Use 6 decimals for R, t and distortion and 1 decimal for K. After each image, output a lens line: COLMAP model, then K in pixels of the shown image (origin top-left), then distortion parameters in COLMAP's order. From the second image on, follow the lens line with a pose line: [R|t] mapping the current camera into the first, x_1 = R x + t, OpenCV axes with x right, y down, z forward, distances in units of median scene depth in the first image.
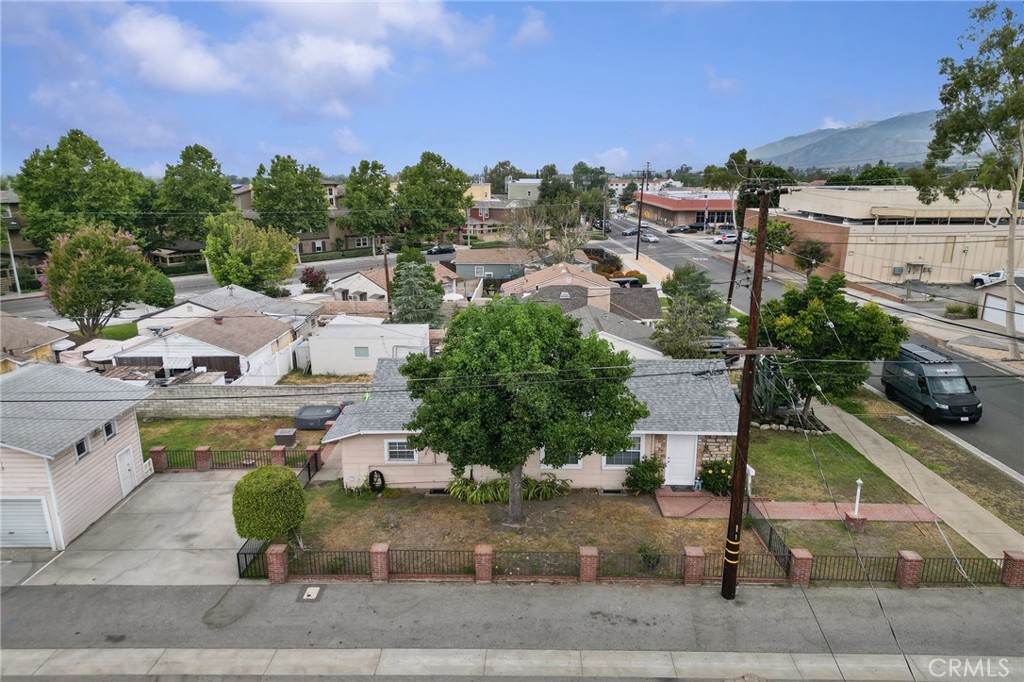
lens RADIAL K [[746.3, 0, 512.0], [0, 746.3, 341.0], [0, 0, 1]] dist [0.073583, -0.099160]
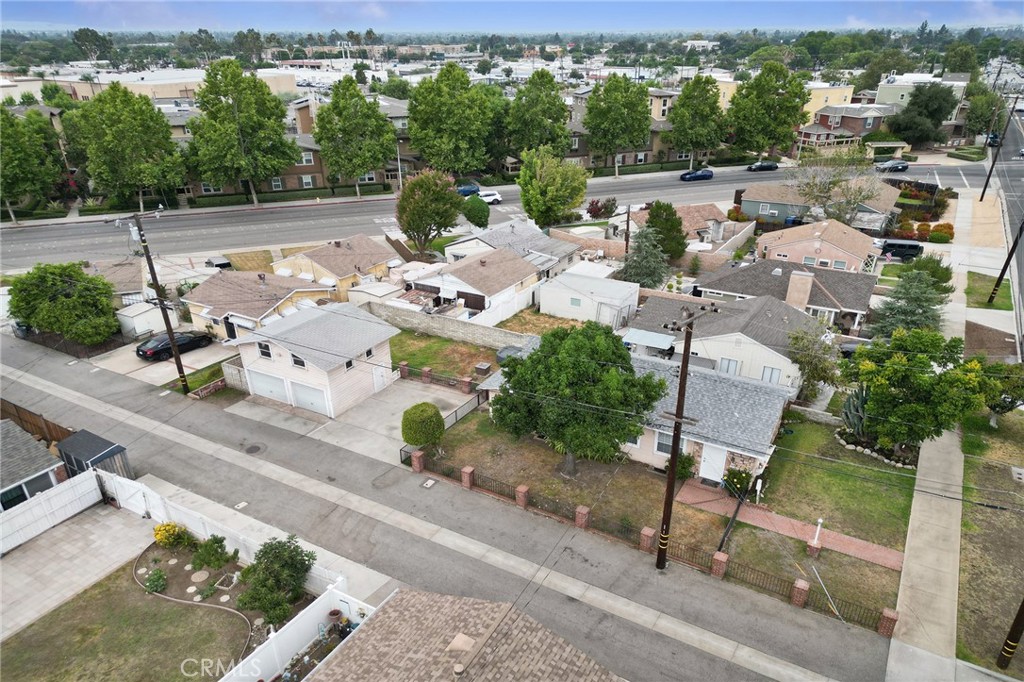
lens RADIAL K [[746.3, 0, 512.0], [0, 746.3, 341.0], [0, 0, 1]] dist [0.073583, -0.099160]
pose [[0.868917, 0.199456, -0.452991, 0.331044], [-0.112669, 0.970890, 0.211372, -0.199448], [0.481964, -0.132626, 0.866095, -0.193879]]
